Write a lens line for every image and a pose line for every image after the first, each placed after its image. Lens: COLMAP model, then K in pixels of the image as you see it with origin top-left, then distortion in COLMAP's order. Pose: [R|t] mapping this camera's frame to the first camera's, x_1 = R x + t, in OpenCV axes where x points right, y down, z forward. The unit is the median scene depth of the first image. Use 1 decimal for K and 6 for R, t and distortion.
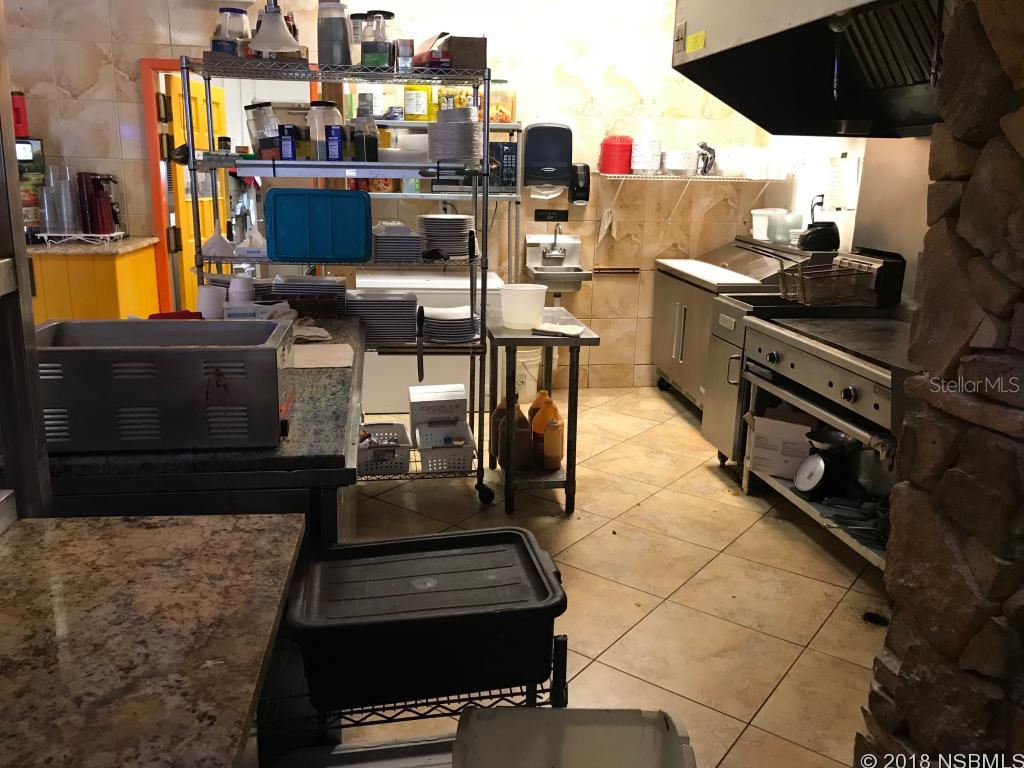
lens RADIAL K [[829.8, 0, 507.9], [0, 829.8, 384.4], [0, 0, 1]] dist [0.009310, -0.000955]
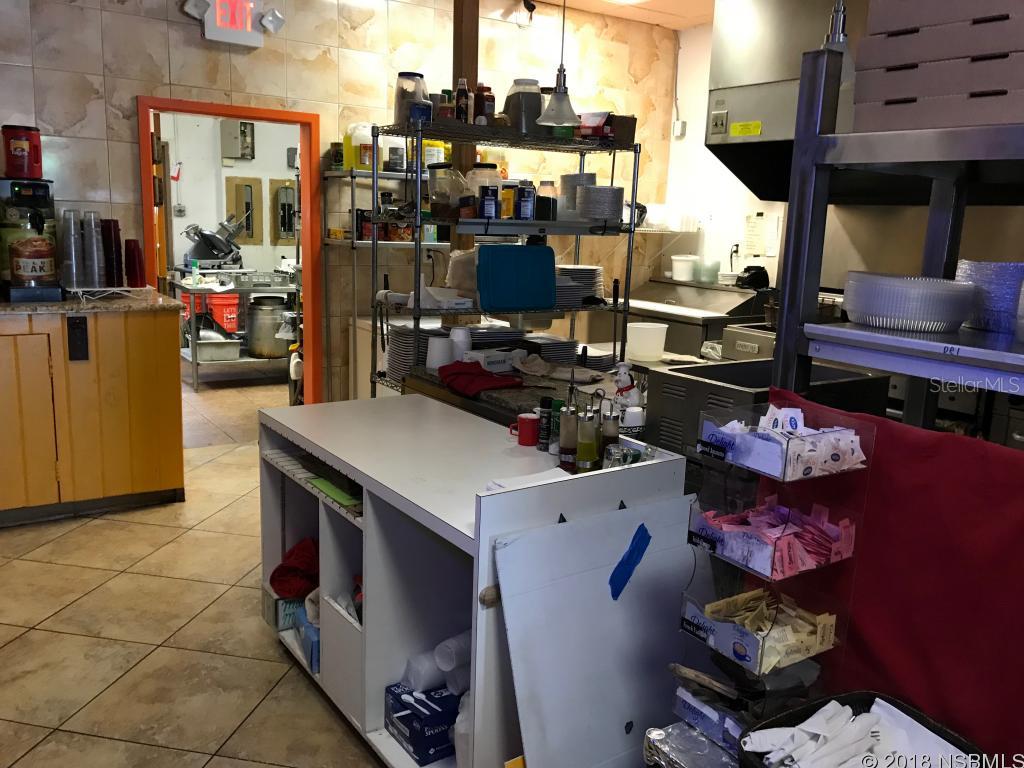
lens RADIAL K [[829.8, 0, 507.9], [0, 829.8, 384.4], [0, 0, 1]] dist [0.009310, -0.000955]
pose [[0.902947, -0.069819, 0.424043, -0.484753], [0.087355, 0.995934, -0.022030, -0.019478], [-0.420780, 0.056934, 0.905374, 0.017802]]
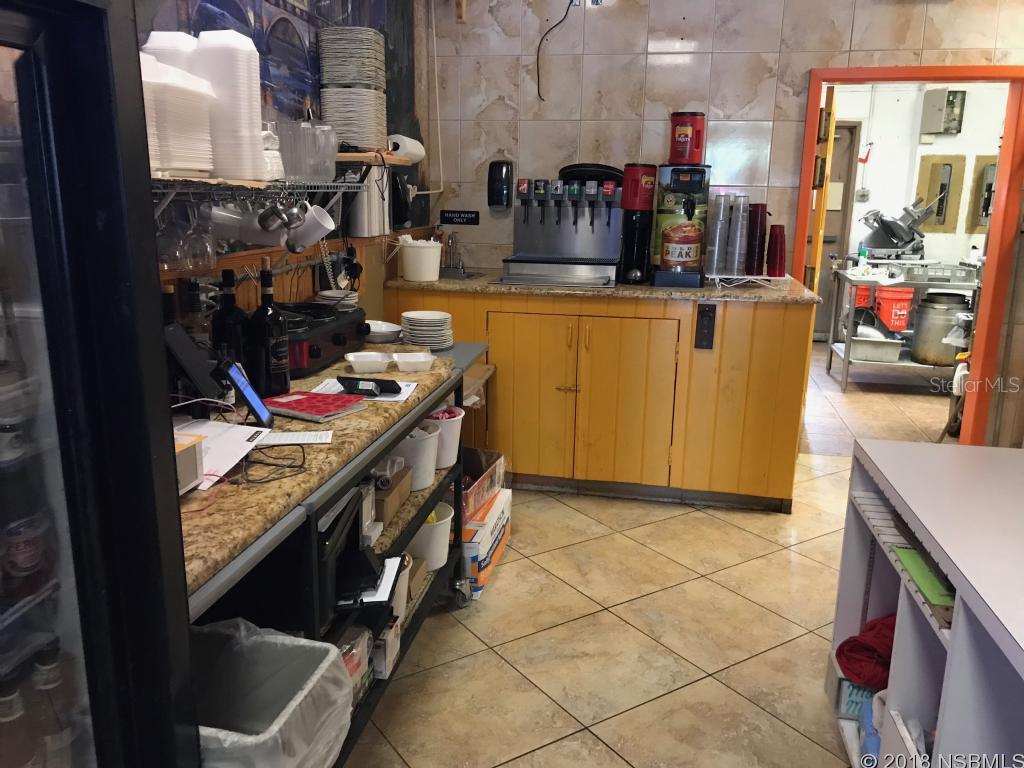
lens RADIAL K [[829.8, 0, 507.9], [0, 829.8, 384.4], [0, 0, 1]] dist [0.009310, -0.000955]
pose [[0.940076, 0.071383, -0.333410, -0.427661], [-0.079654, 0.996760, -0.011186, -0.038991], [0.331531, 0.037073, 0.942716, 0.115863]]
